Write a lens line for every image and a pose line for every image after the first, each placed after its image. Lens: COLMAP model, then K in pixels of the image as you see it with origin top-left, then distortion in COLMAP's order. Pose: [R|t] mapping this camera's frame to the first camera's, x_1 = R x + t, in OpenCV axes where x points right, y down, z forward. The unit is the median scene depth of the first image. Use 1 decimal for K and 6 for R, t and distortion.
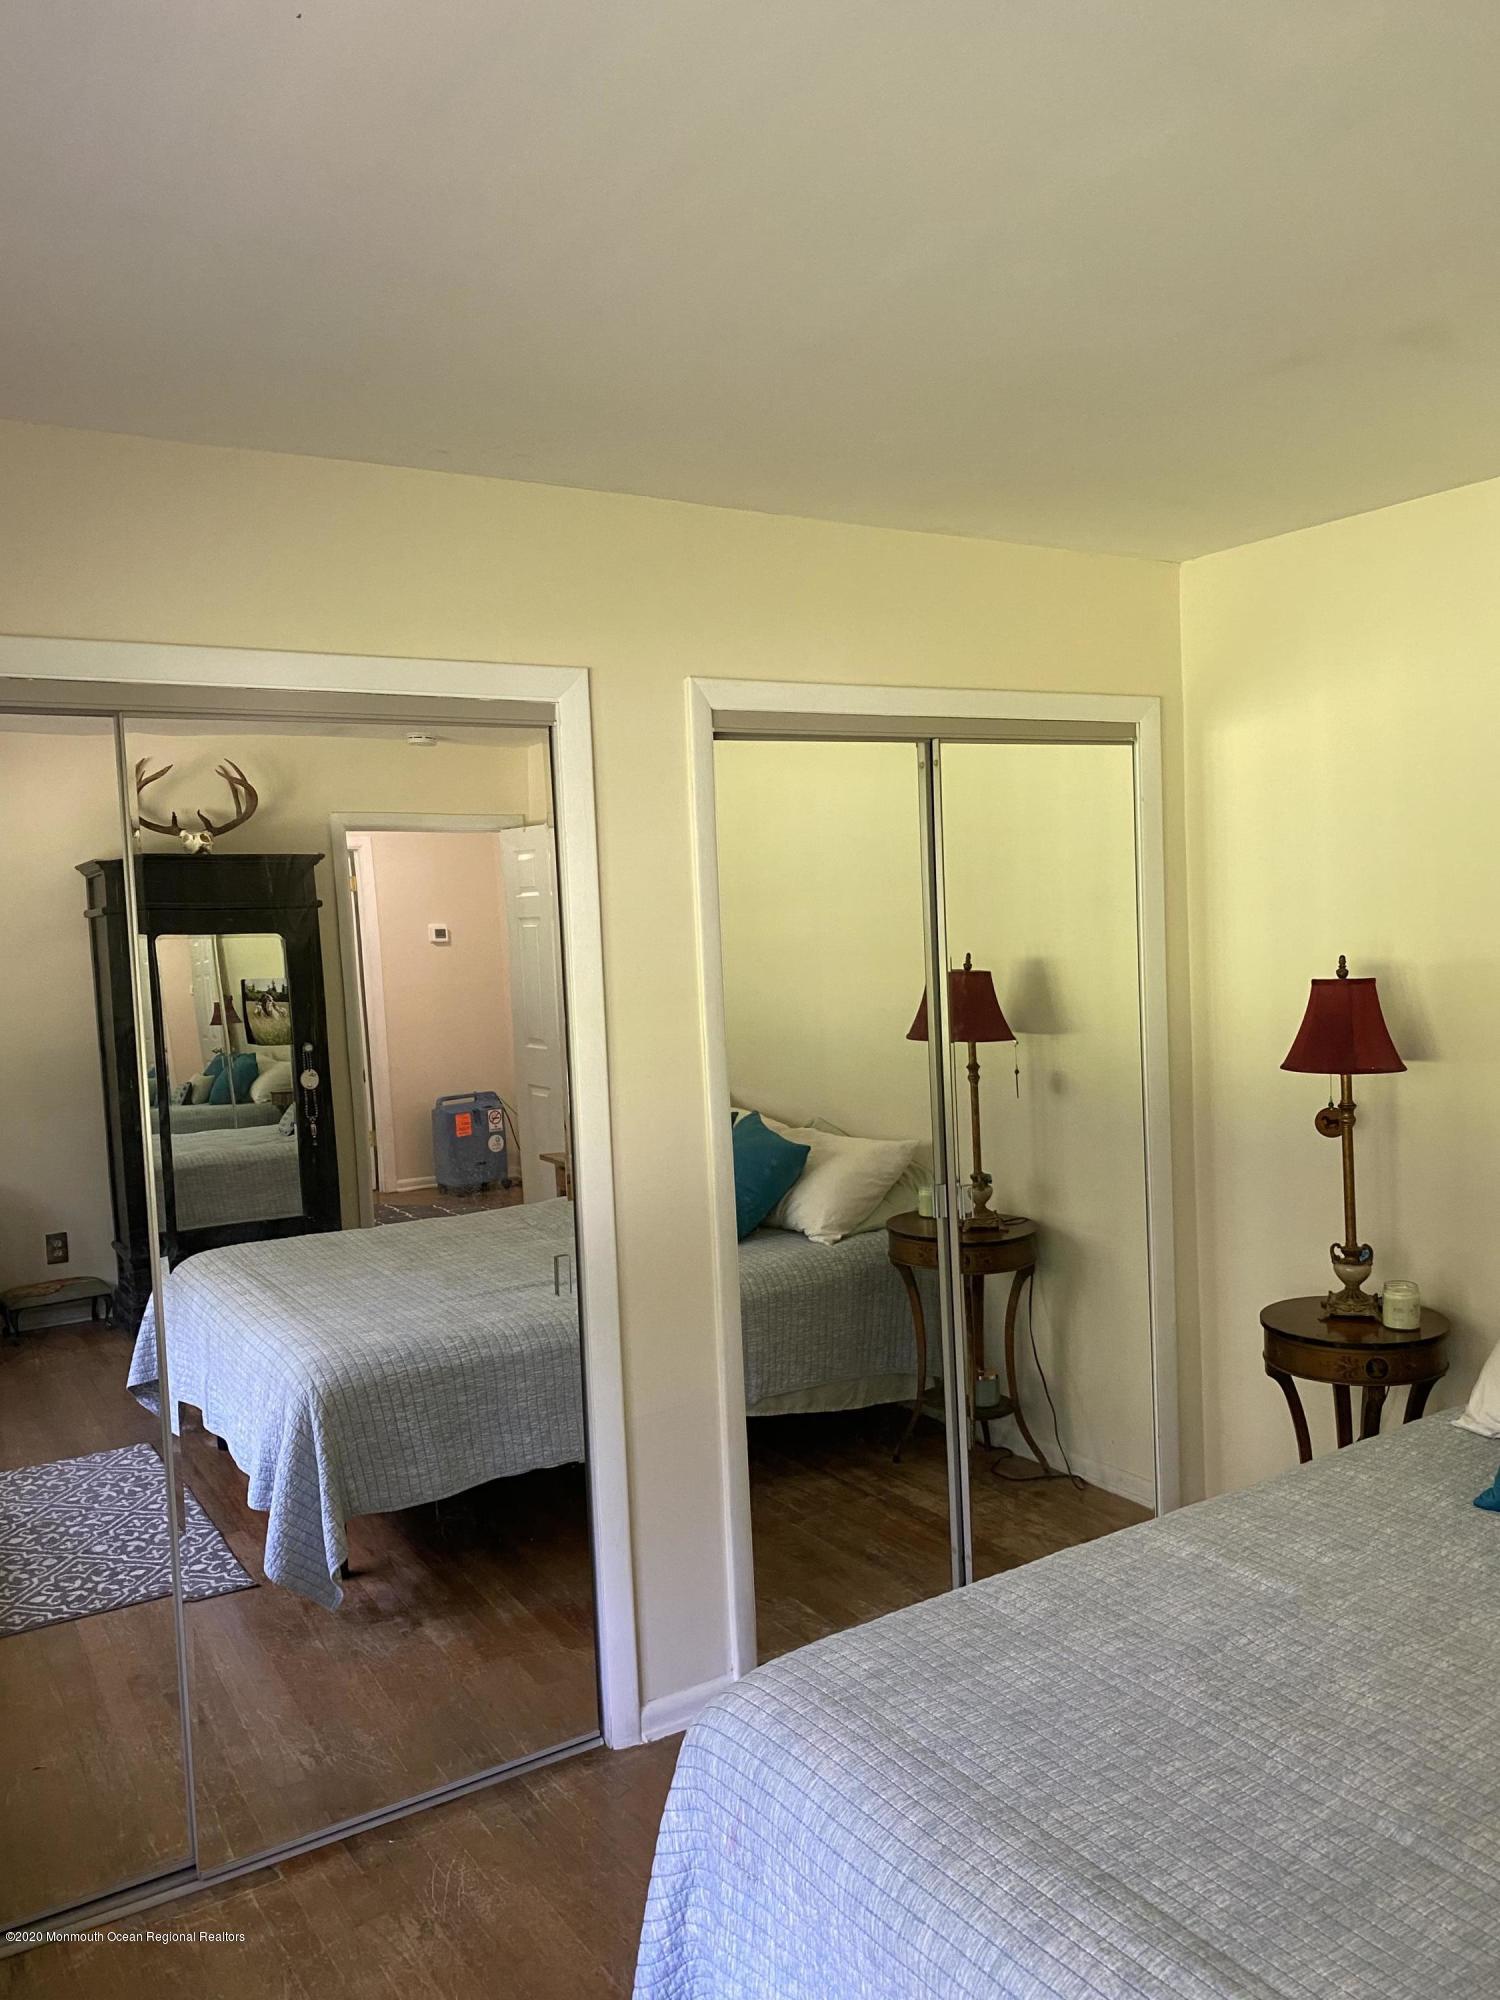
lens RADIAL K [[1496.8, 0, 749.4], [0, 1496.8, 999.0], [0, 0, 1]] dist [0.006161, -0.003326]
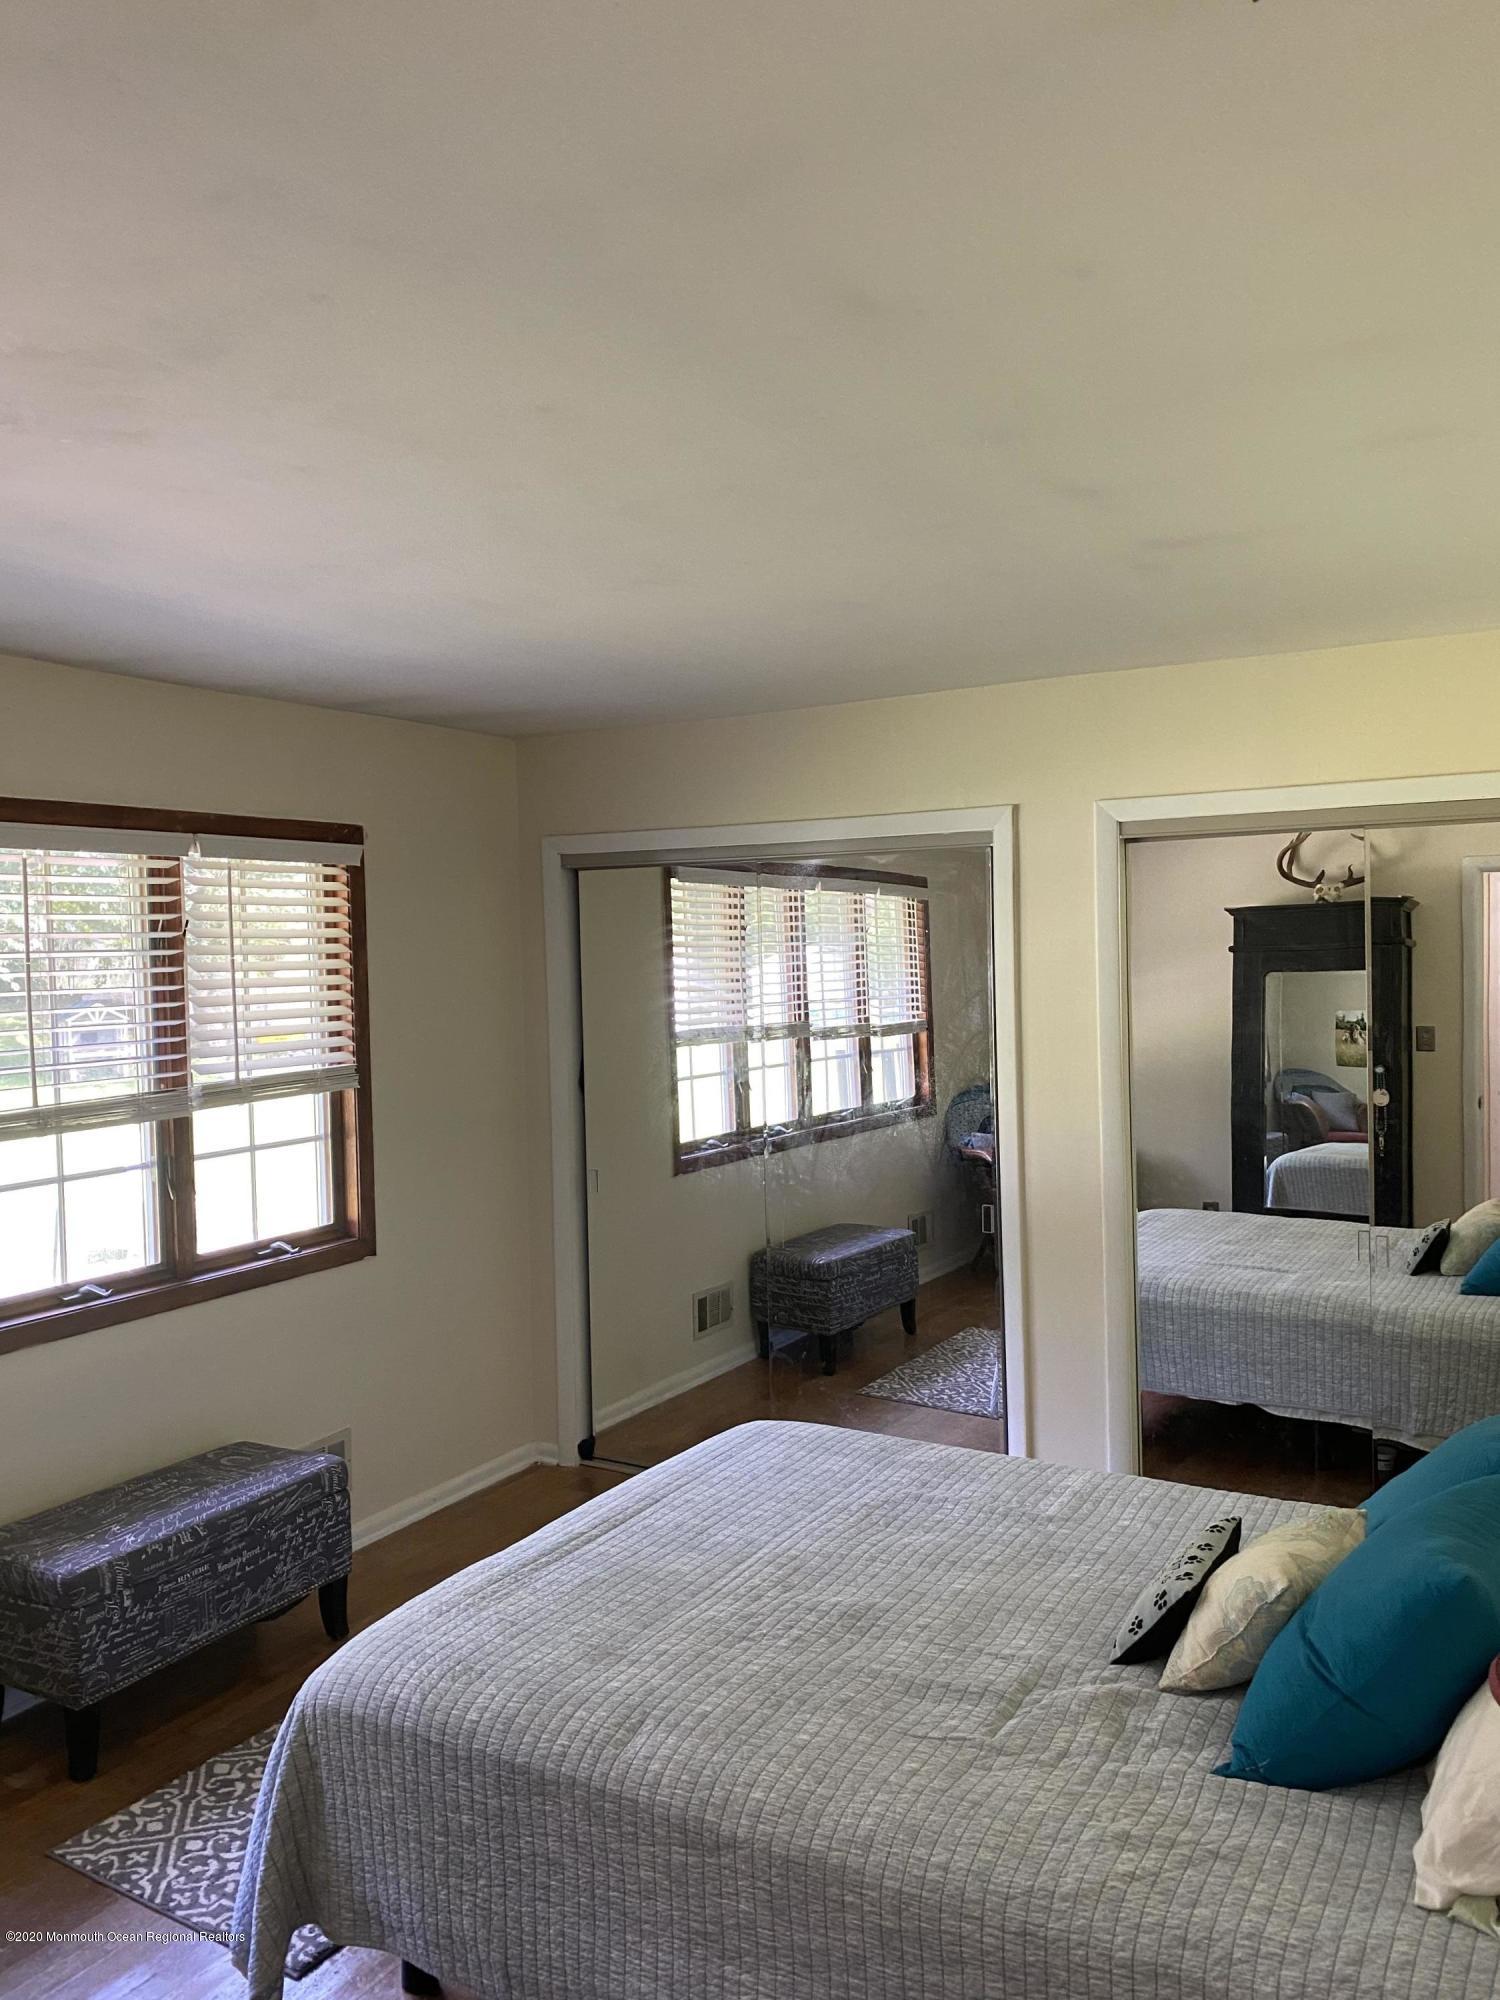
lens RADIAL K [[1496.8, 0, 743.4], [0, 1496.8, 1001.2], [0, 0, 1]] dist [0.006161, -0.003326]
pose [[0.460598, 0.049548, -0.886225, 0.487195], [-0.055120, 0.998110, 0.027156, -0.026049], [0.885896, 0.036341, 0.462459, 0.049934]]
